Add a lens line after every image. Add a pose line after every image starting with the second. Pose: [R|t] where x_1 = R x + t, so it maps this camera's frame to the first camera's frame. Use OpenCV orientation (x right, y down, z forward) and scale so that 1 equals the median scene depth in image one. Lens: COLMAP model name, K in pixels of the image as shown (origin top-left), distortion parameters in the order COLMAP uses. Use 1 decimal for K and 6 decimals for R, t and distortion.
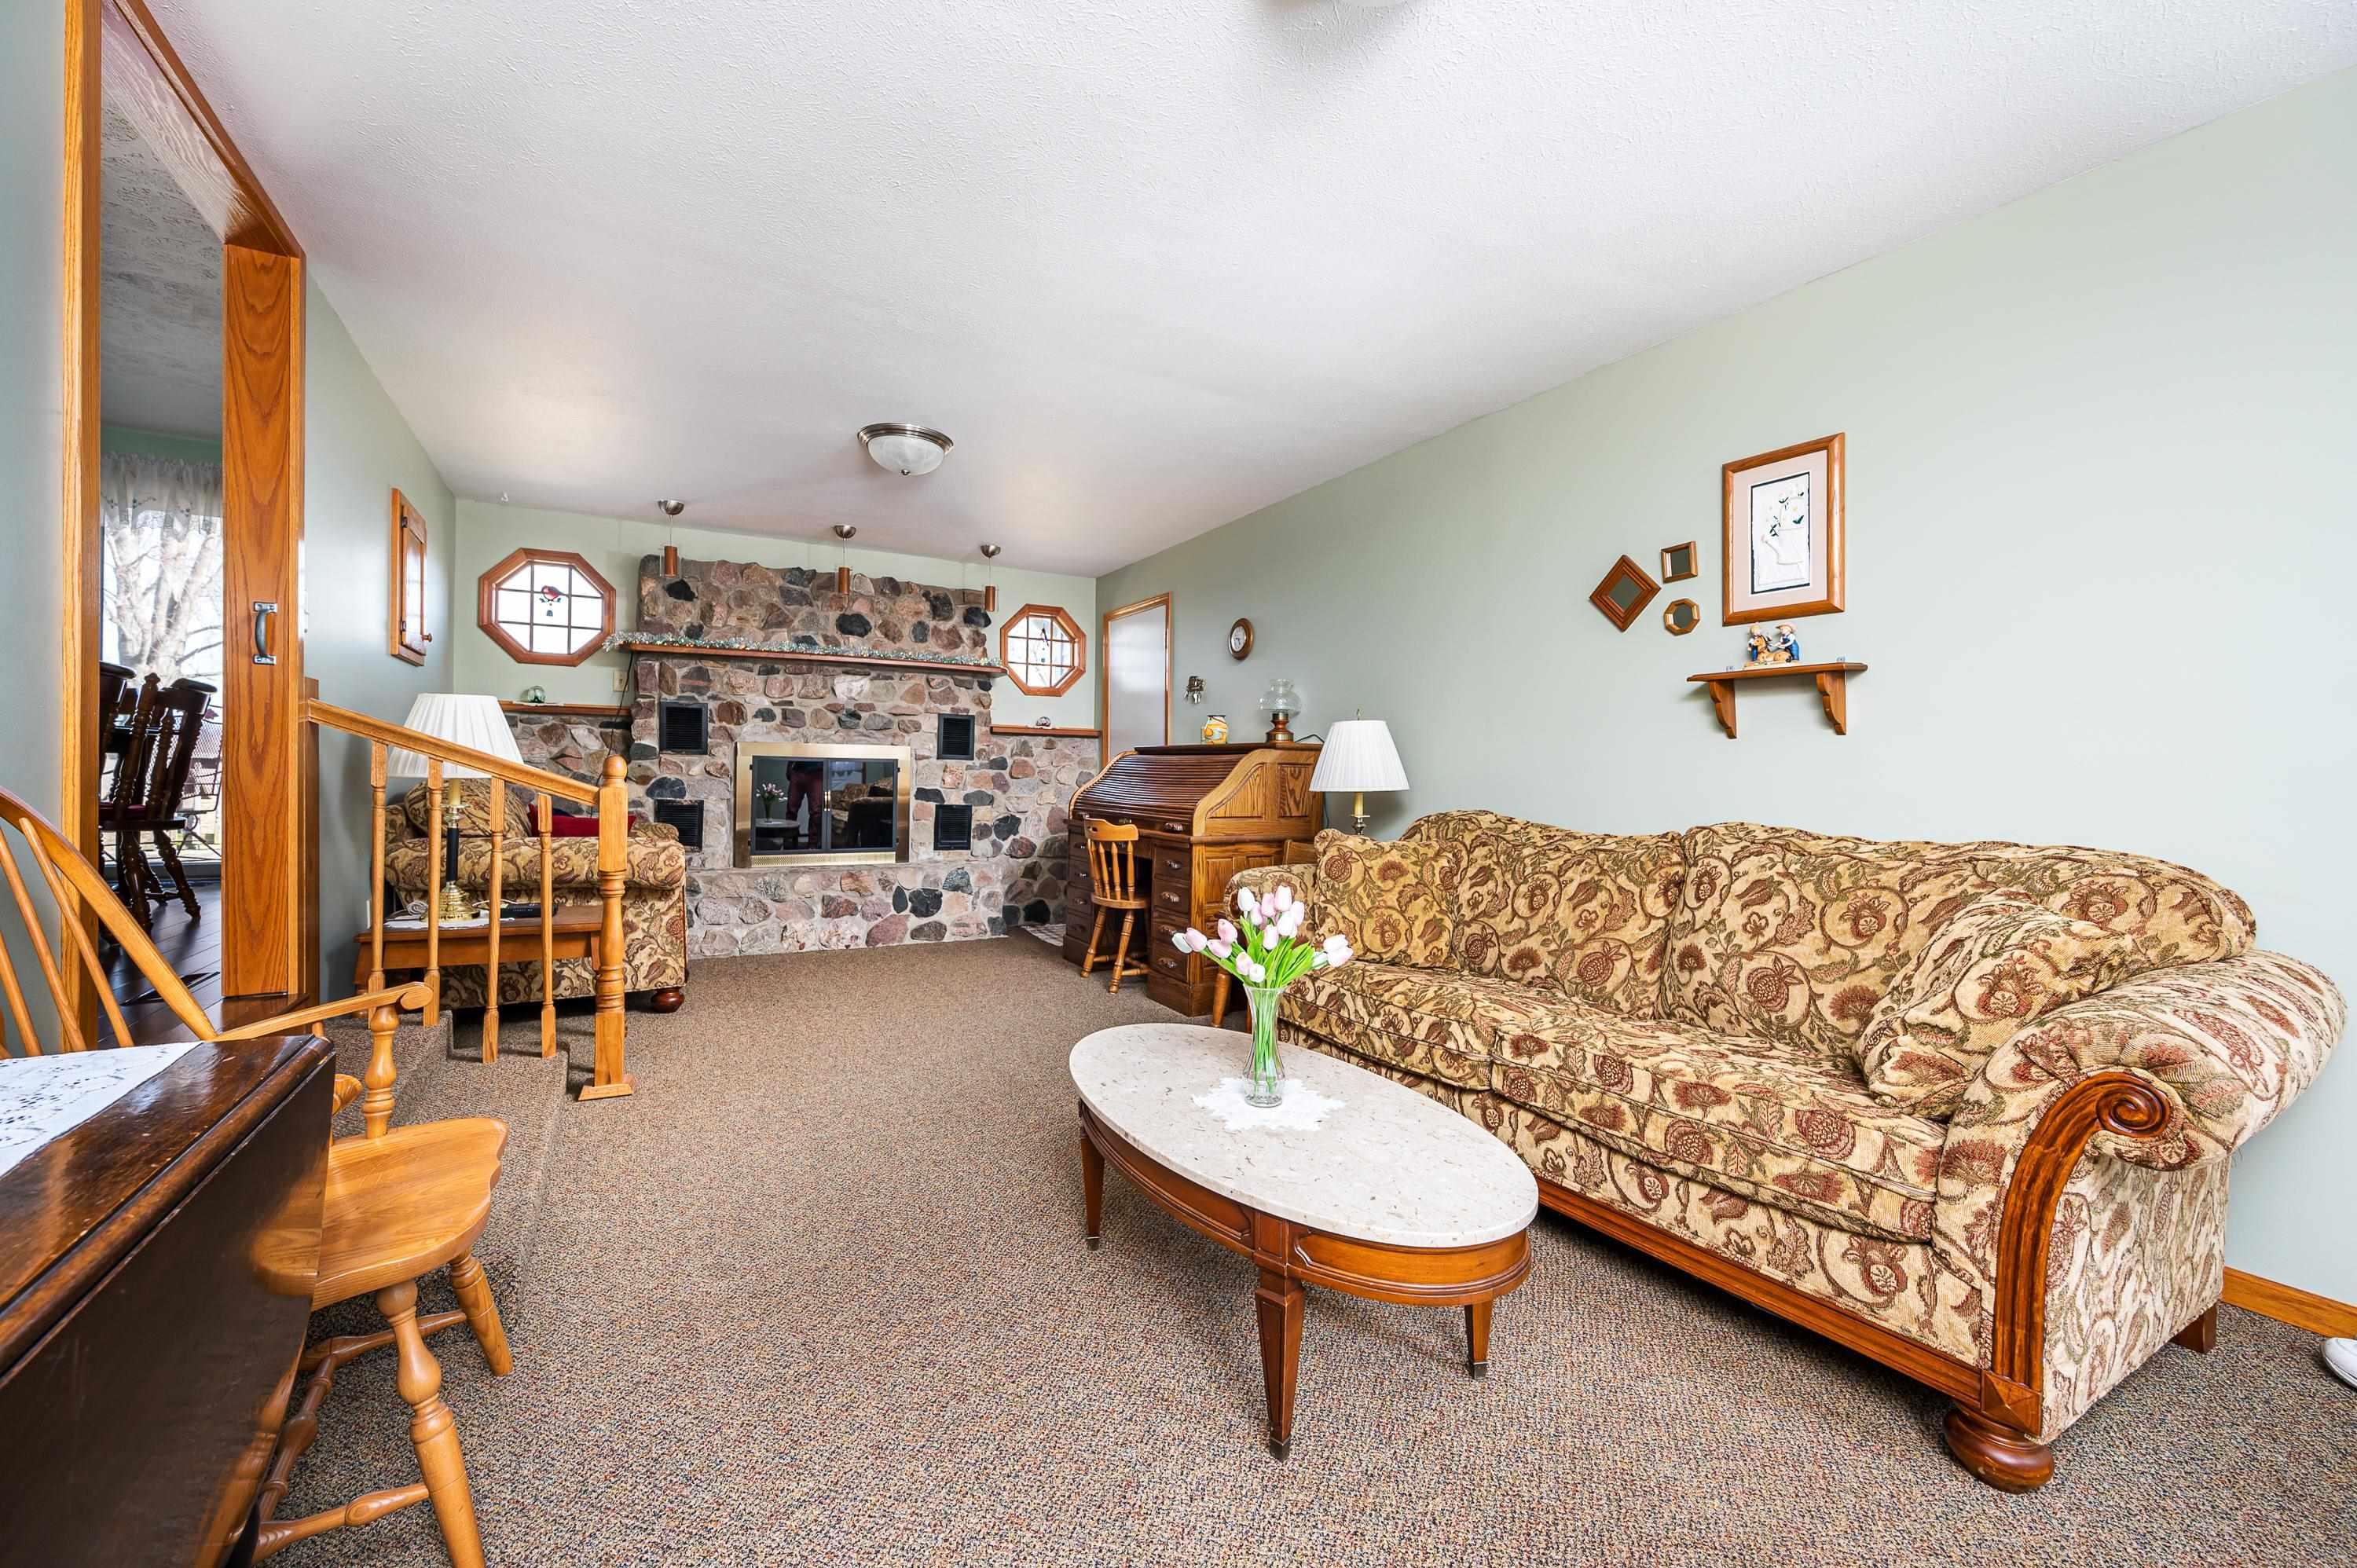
lens RADIAL K [[929.2, 0, 1165.7], [0, 929.2, 785.3], [0, 0, 1]] dist [-0.000659, -0.000198]
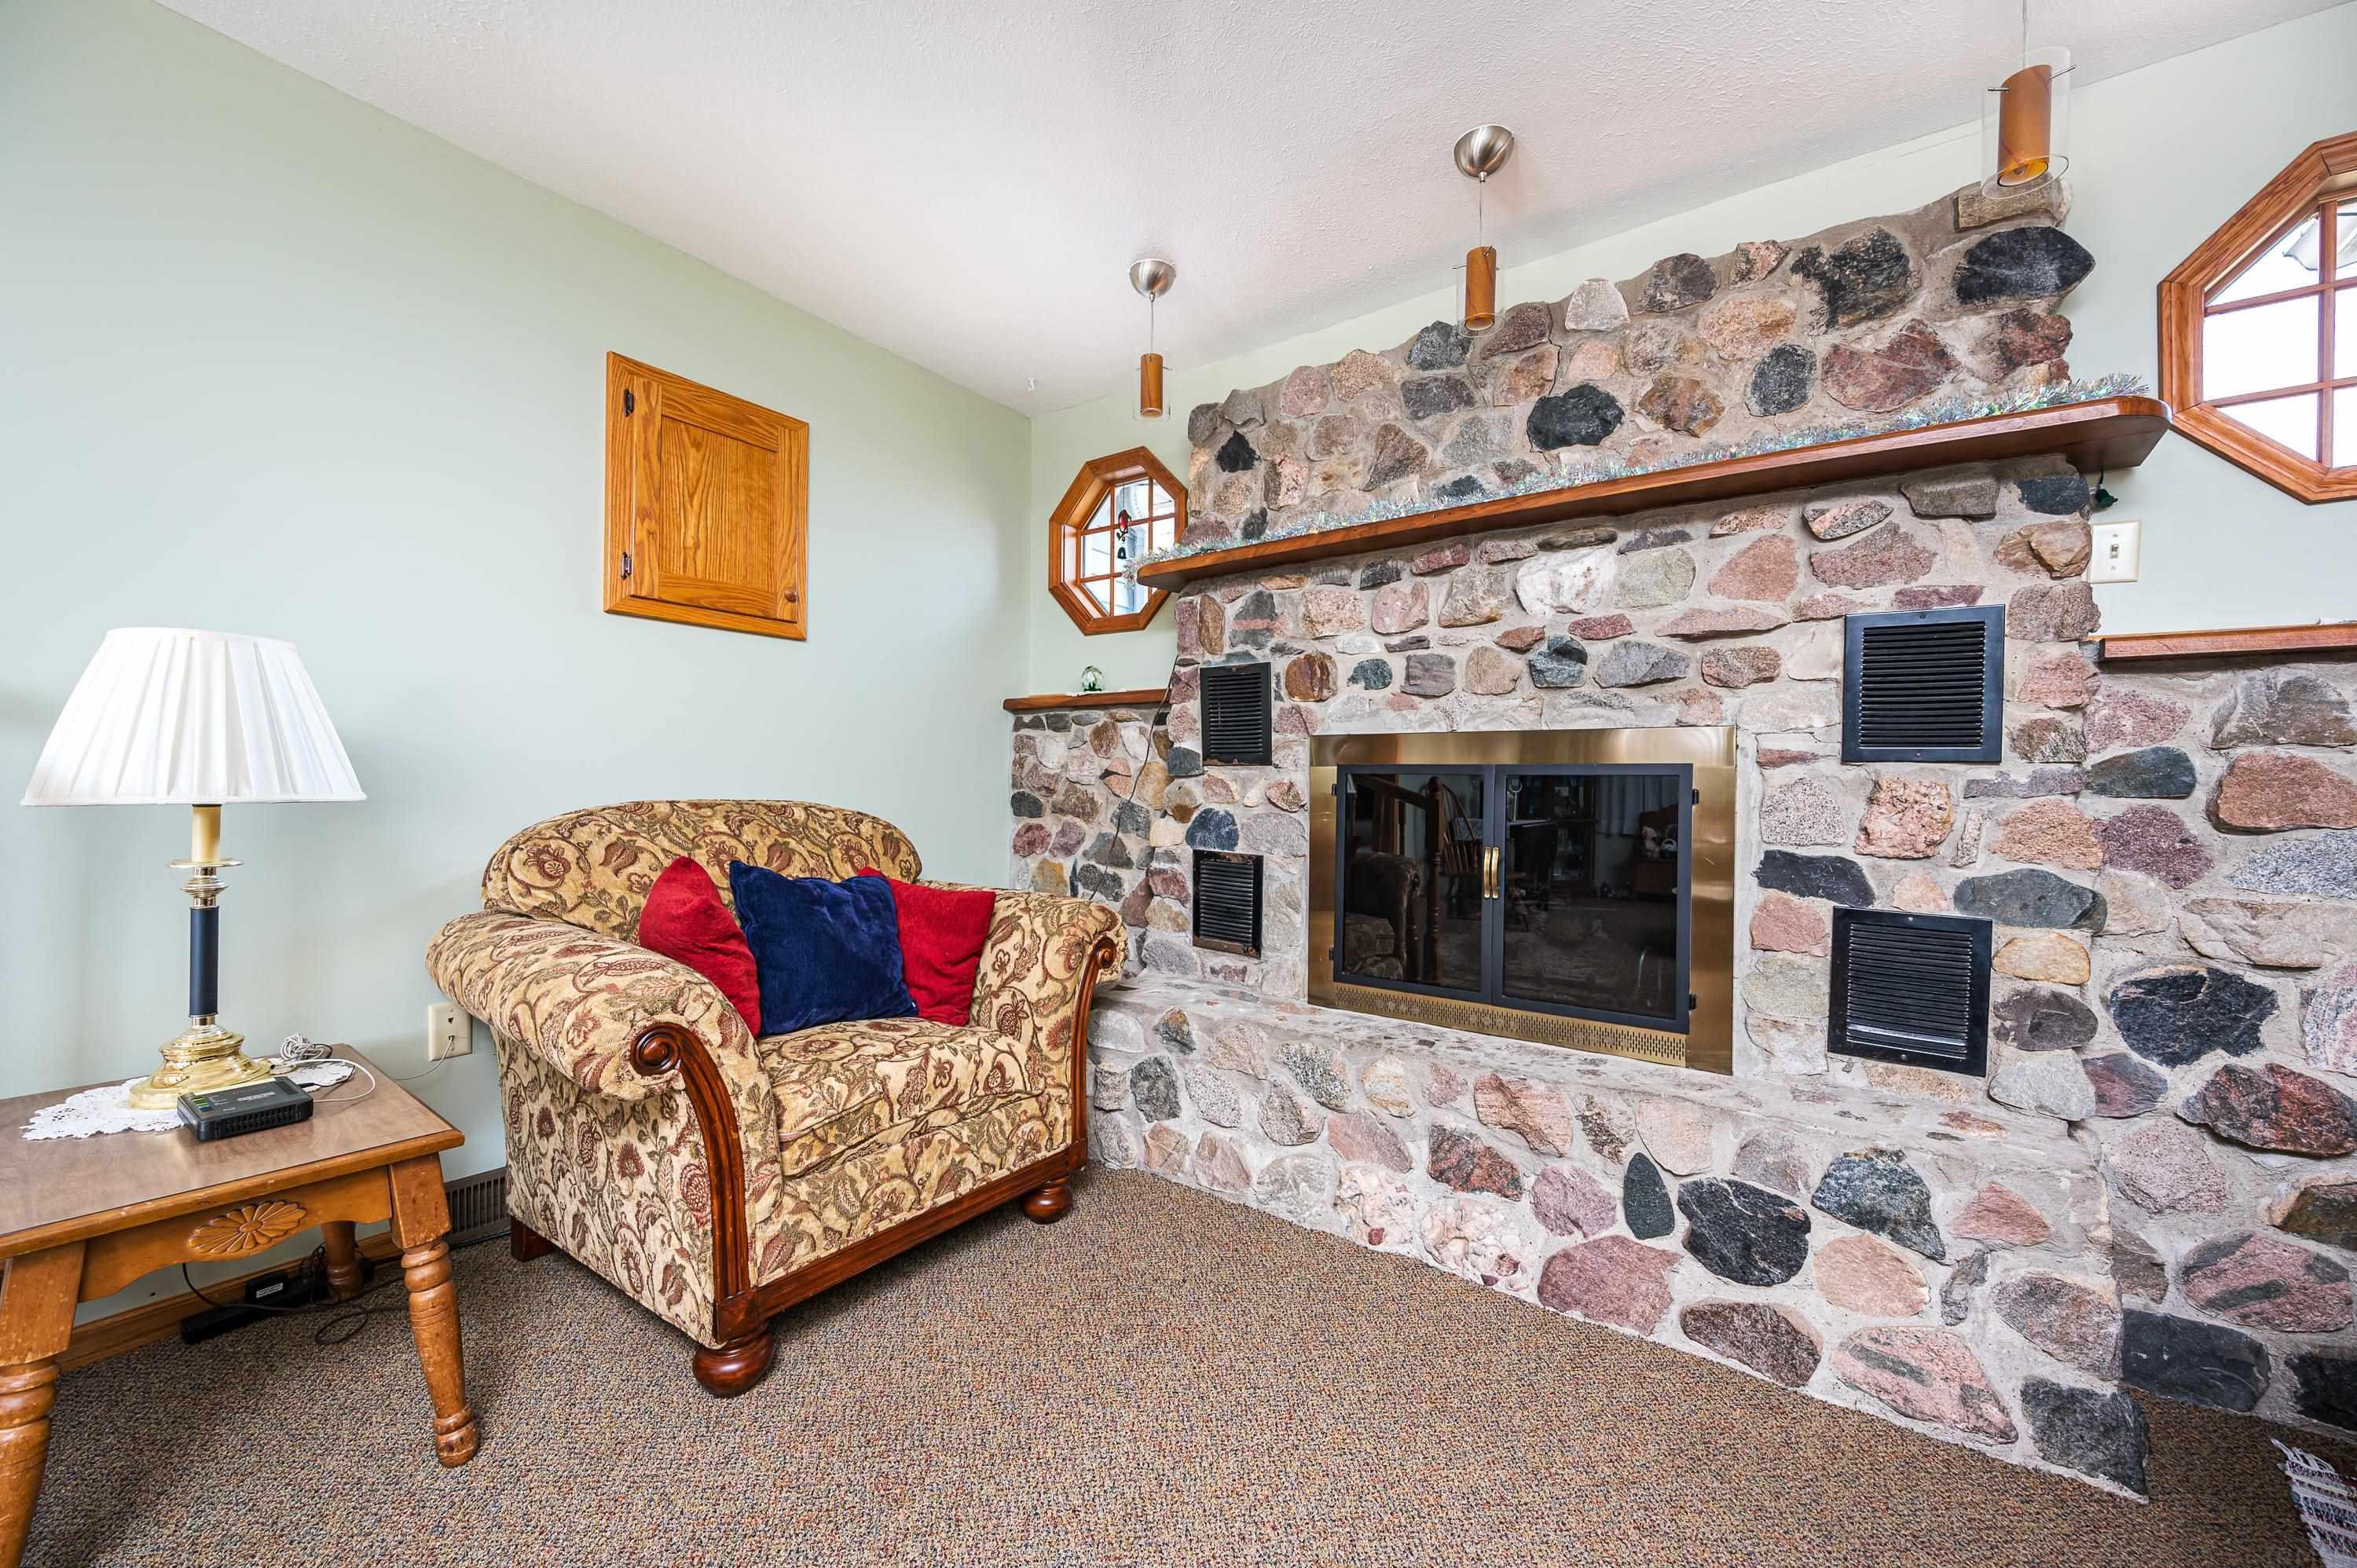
lens RADIAL K [[929.2, 0, 1165.7], [0, 929.2, 785.3], [0, 0, 1]] dist [-0.000659, -0.000198]
pose [[0.421110, -0.008605, -0.906969, -0.057886], [-0.017181, 0.999700, -0.017462, -0.011255], [0.906847, 0.022936, 0.420835, 0.665944]]
